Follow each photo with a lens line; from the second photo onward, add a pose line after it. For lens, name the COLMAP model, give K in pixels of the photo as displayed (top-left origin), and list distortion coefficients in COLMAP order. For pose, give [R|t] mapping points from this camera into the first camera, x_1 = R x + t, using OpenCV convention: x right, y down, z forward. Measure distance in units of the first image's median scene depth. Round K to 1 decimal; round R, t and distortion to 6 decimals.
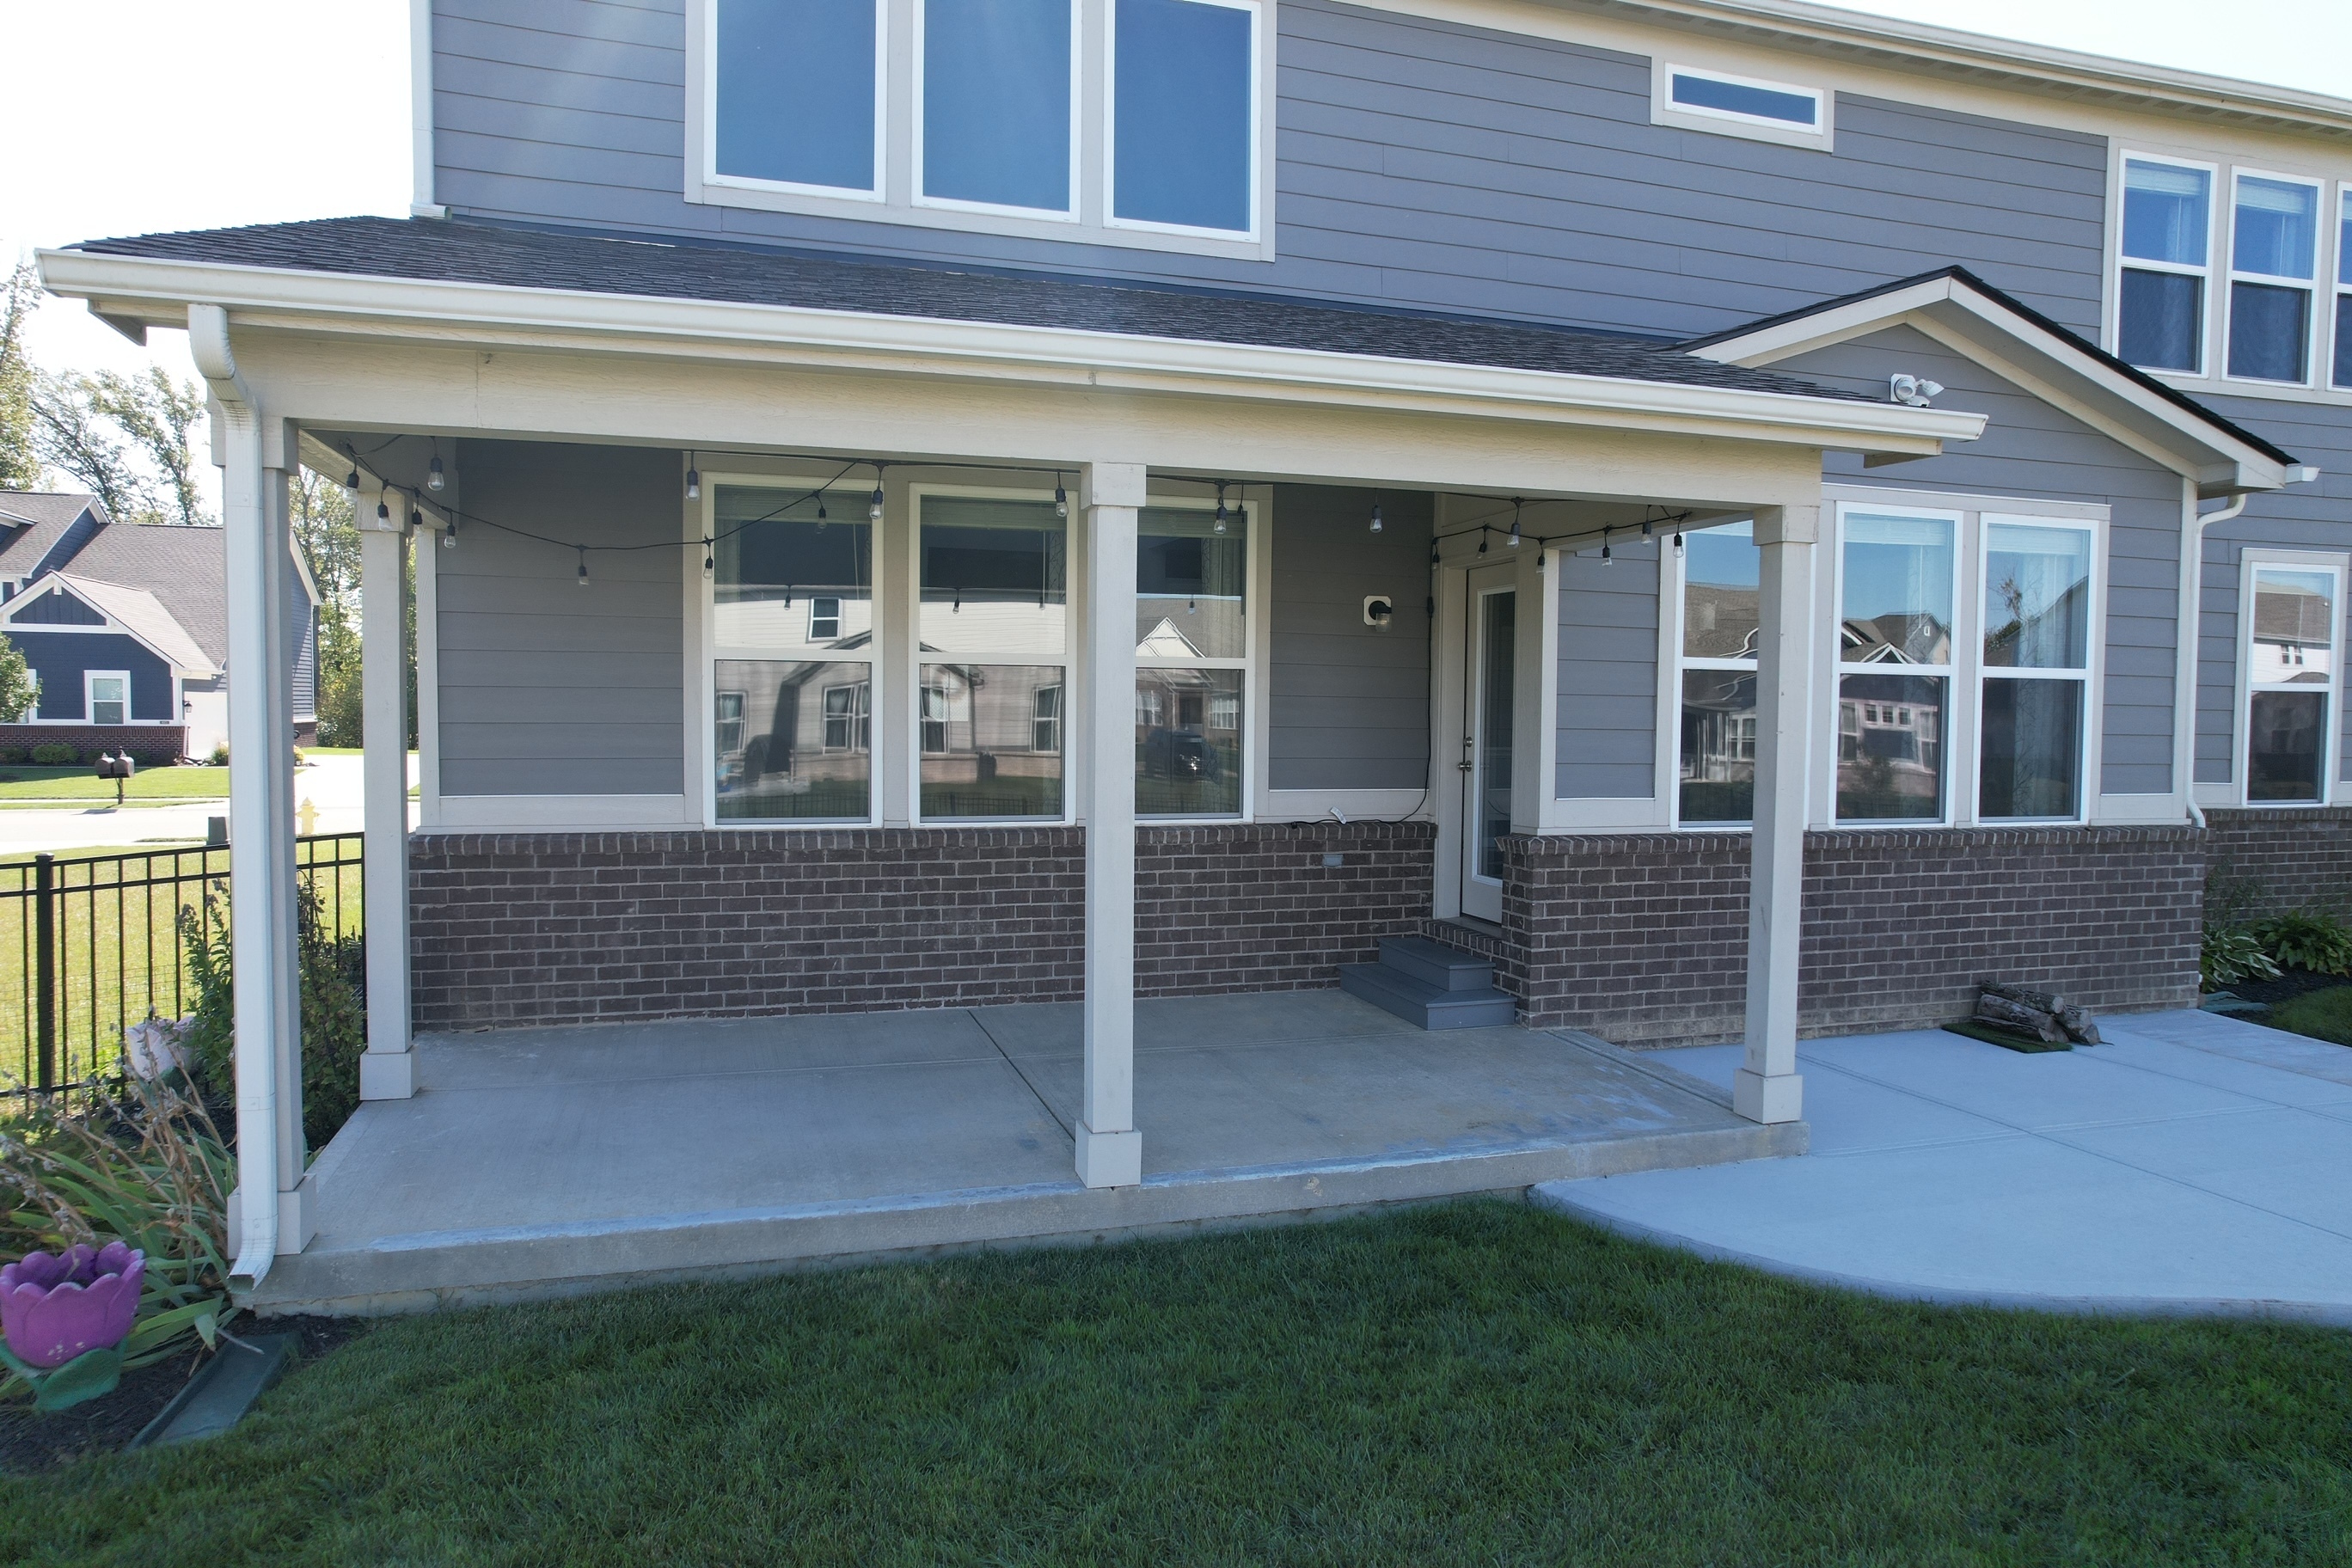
lens RADIAL K [[1504.9, 0, 1183.8], [0, 1504.9, 776.9], [0, 0, 1]] dist [-0.074497, 0.068299]
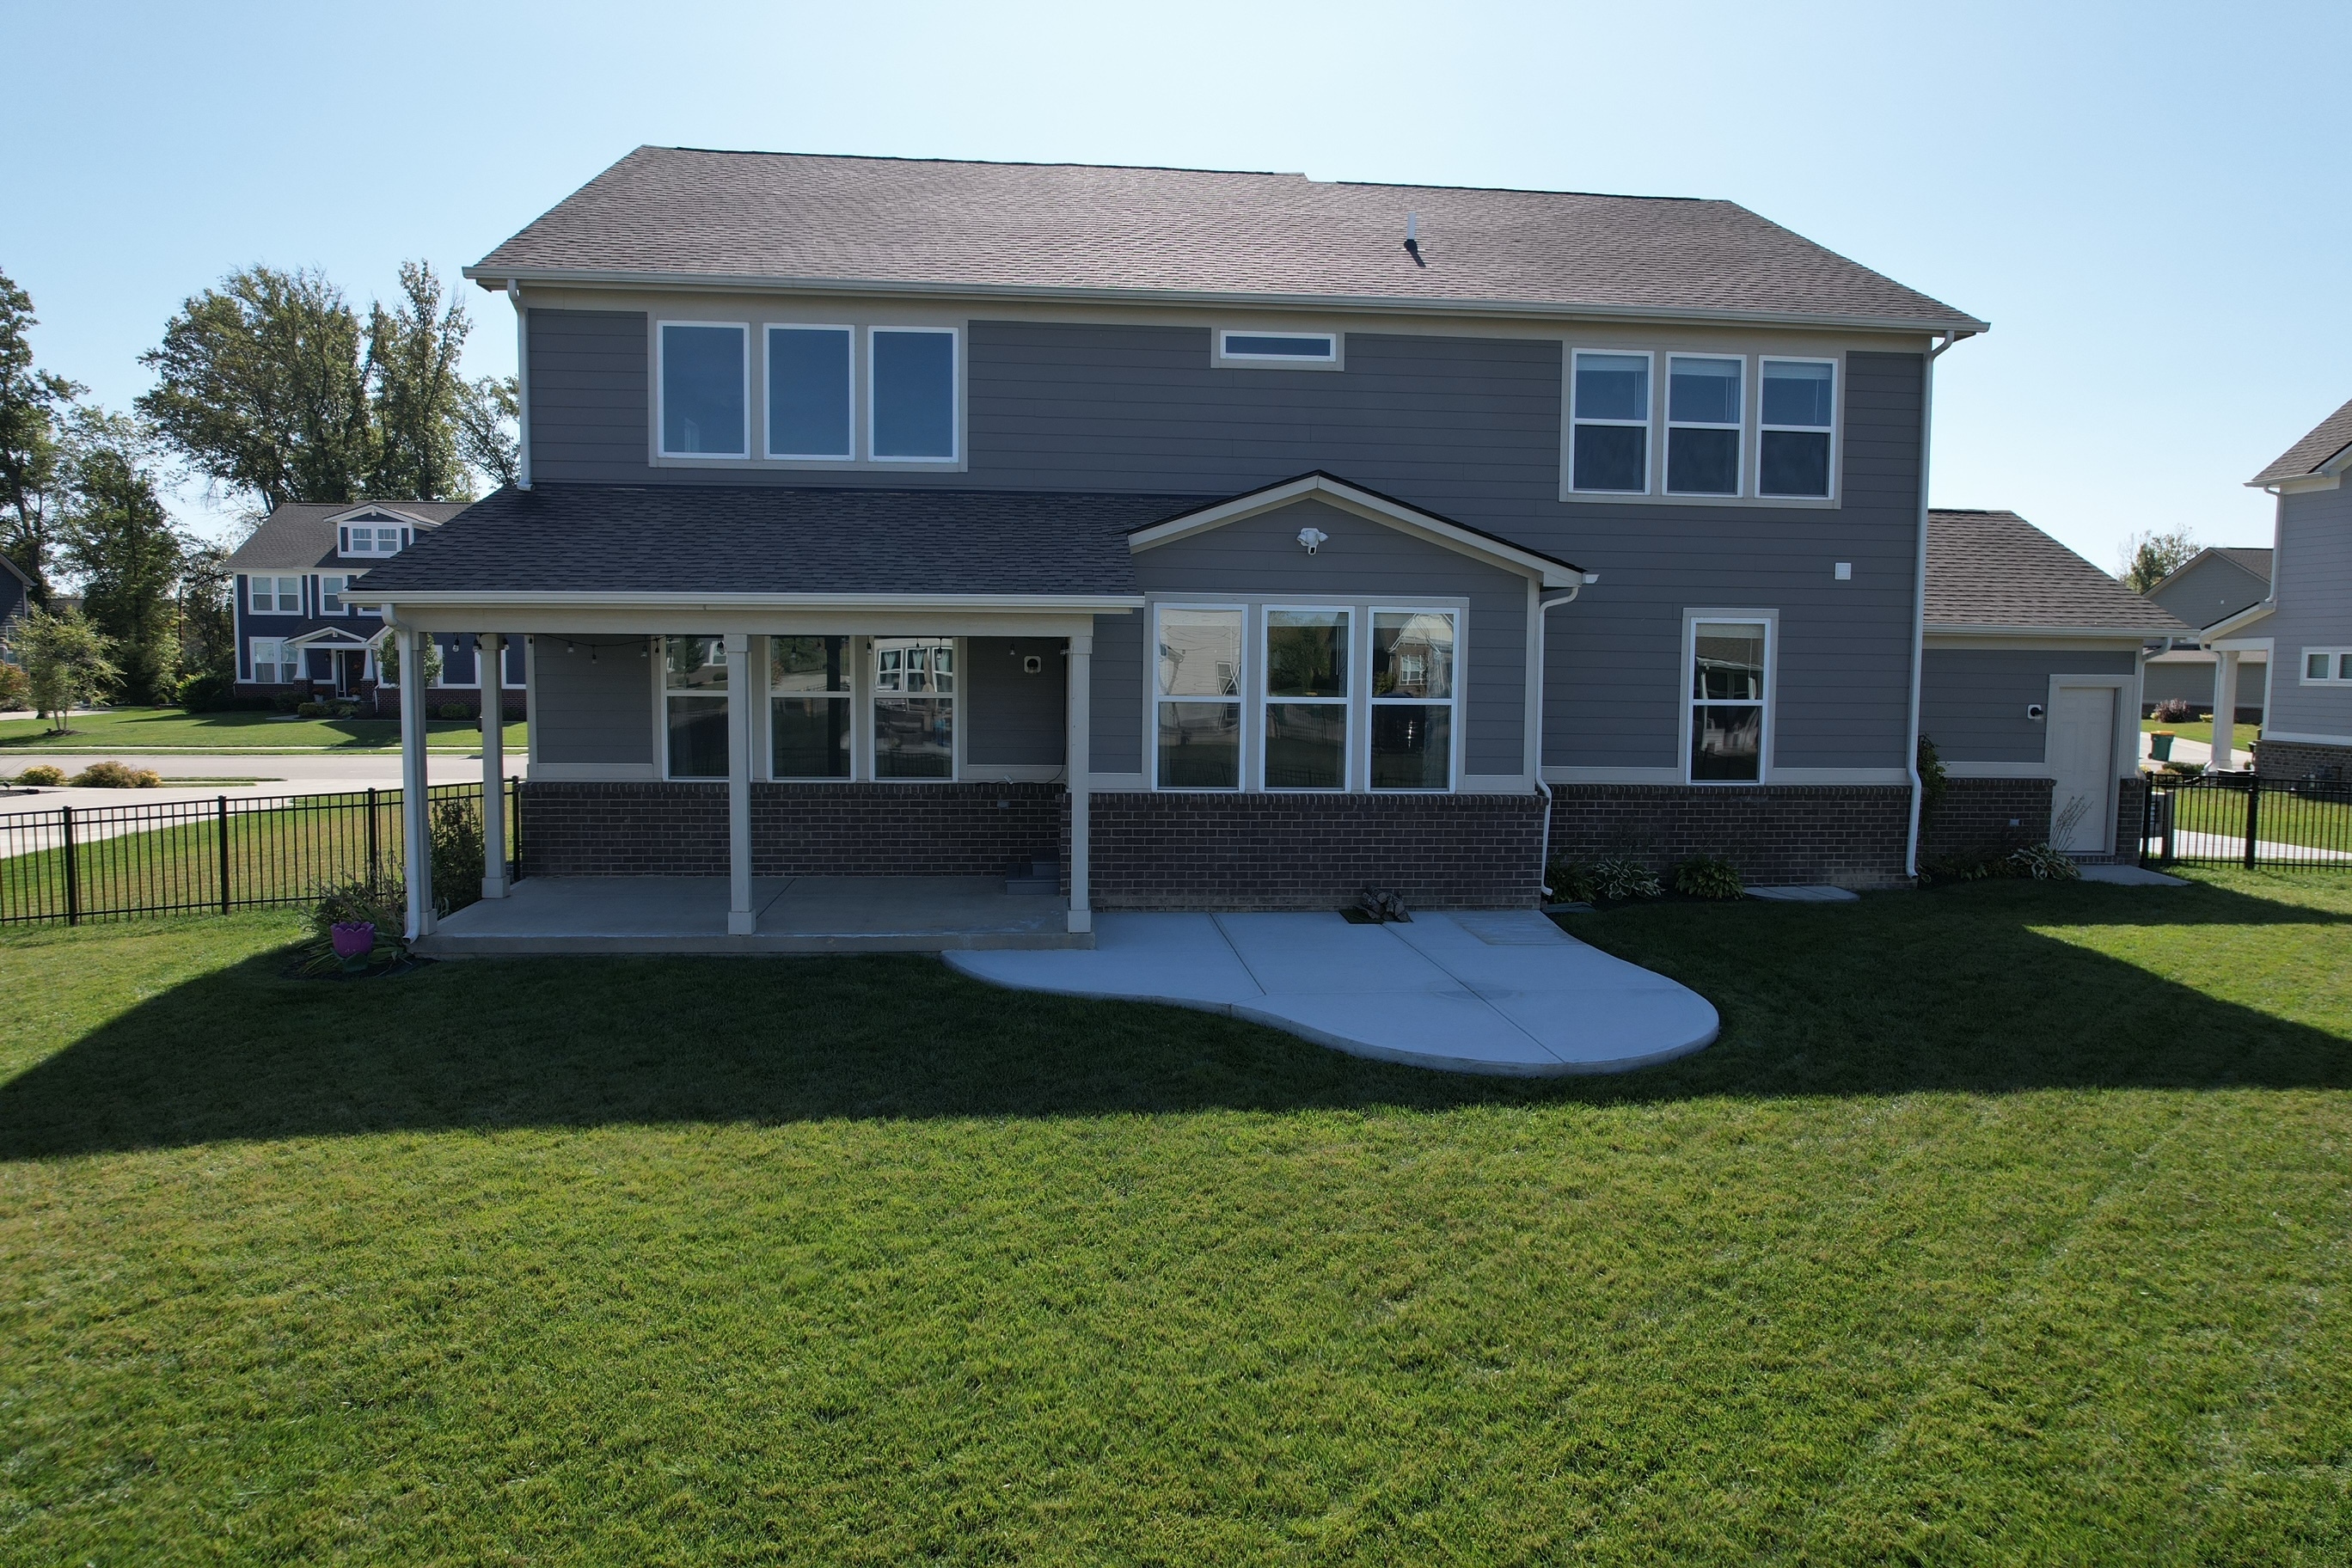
lens RADIAL K [[1504.9, 0, 1183.8], [0, 1504.9, 776.9], [0, 0, 1]] dist [-0.074497, 0.068299]
pose [[0.977512, 0.017286, -0.210169, 0.704320], [-0.010665, 0.999412, 0.032597, -0.039242], [0.210609, -0.029623, 0.977122, -0.724765]]
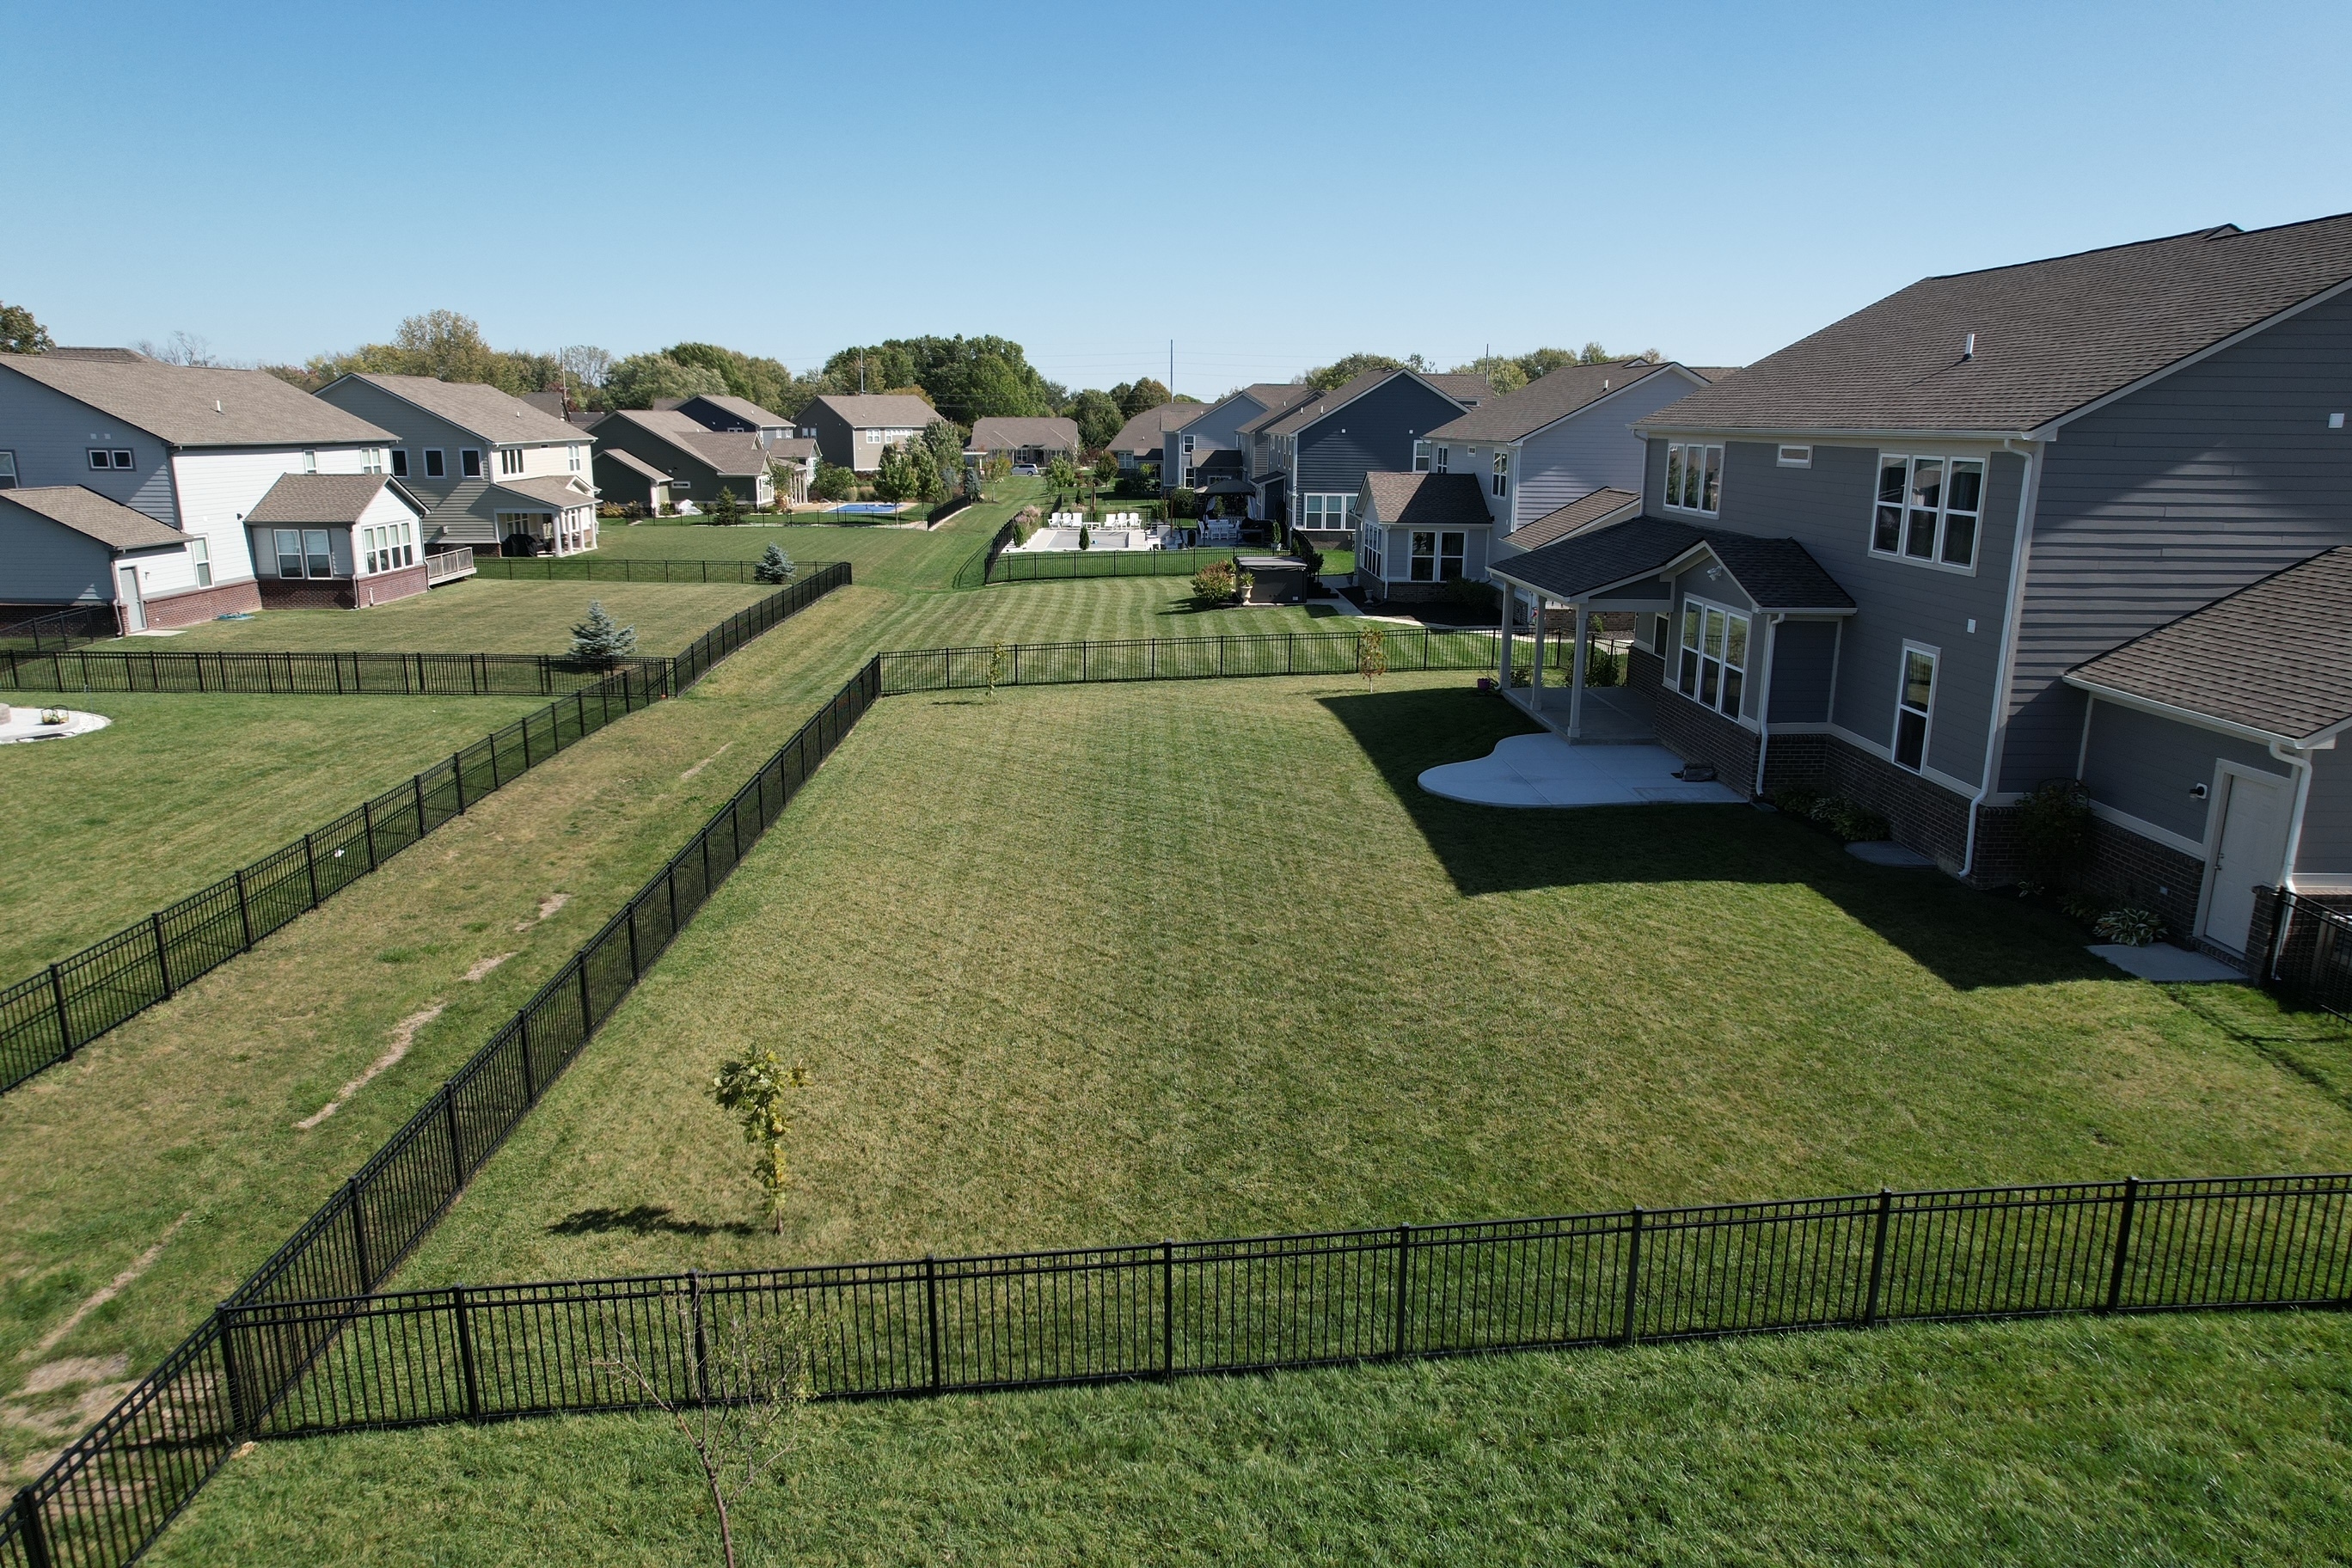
lens RADIAL K [[1504.9, 0, 1183.8], [0, 1504.9, 776.9], [0, 0, 1]] dist [-0.074497, 0.068299]
pose [[-0.268411, 0.213197, -0.939416, 3.836395], [-0.054545, 0.970273, 0.235785, -0.517092], [0.961759, 0.114527, -0.248804, 0.734066]]
